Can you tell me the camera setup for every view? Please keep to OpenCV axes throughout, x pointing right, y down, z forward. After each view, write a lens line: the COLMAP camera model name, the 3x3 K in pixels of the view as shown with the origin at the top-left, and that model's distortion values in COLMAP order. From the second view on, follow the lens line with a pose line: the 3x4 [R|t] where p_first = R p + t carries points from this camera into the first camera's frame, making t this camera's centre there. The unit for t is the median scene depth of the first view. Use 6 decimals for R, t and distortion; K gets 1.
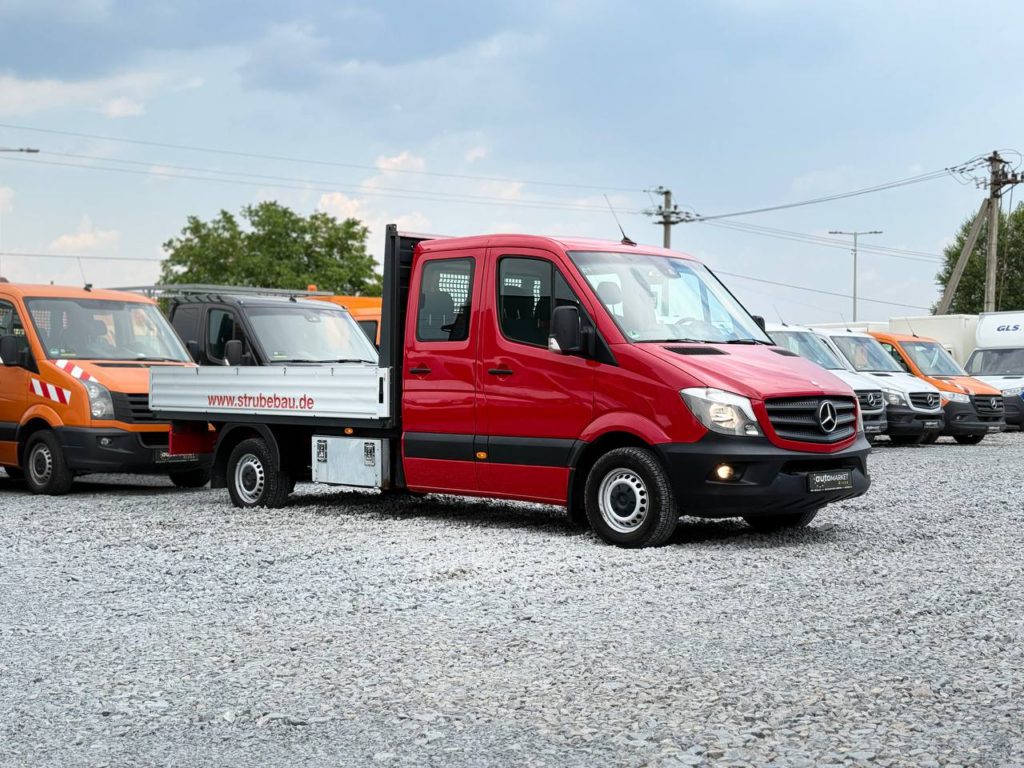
lens RADIAL K [[1432.0, 0, 517.9], [0, 1432.0, 387.0], [0, 0, 1]] dist [0.130828, -0.085635]
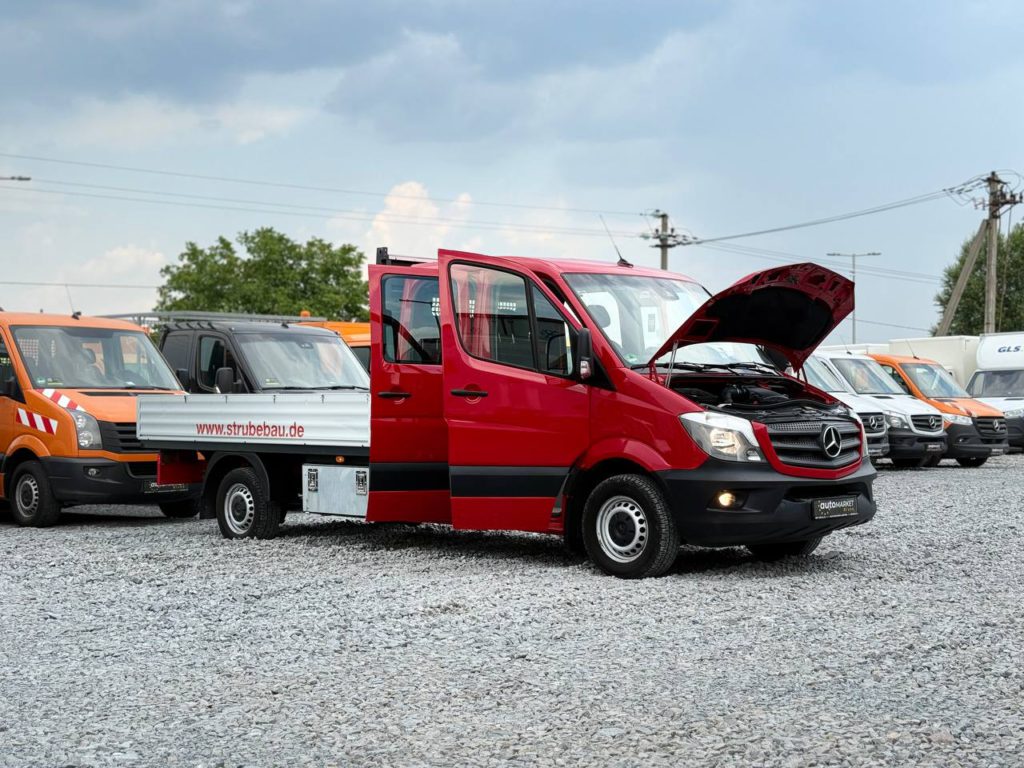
lens RADIAL K [[1433.0, 0, 513.9], [0, 1433.0, 386.9], [0, 0, 1]] dist [0.135628, -0.087295]
pose [[0.999968, -0.007860, -0.001511, 0.002174], [0.007832, 0.999818, -0.017394, -0.000651], [0.001648, 0.017381, 0.999848, 0.022466]]
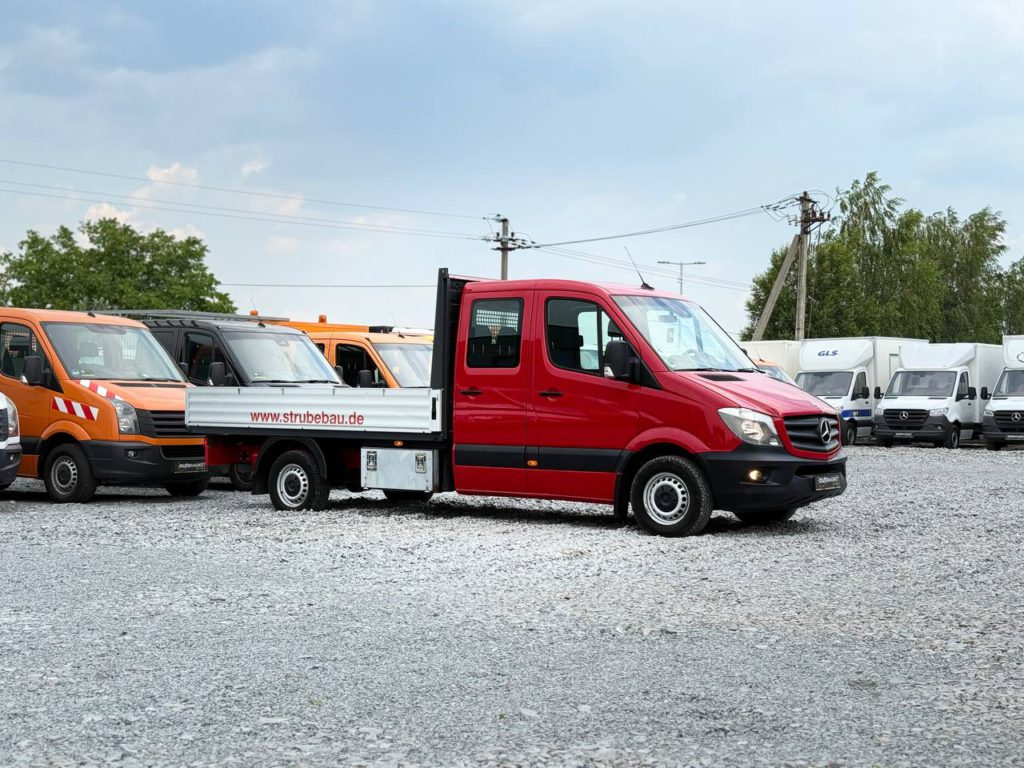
lens RADIAL K [[1428.5, 0, 515.3], [0, 1428.5, 390.3], [0, 0, 1]] dist [0.128018, -0.043683]
pose [[0.988667, 0.004568, 0.150056, -0.193788], [-0.003111, 0.999946, -0.009941, -0.001258], [-0.150093, 0.009361, 0.988628, -0.159395]]
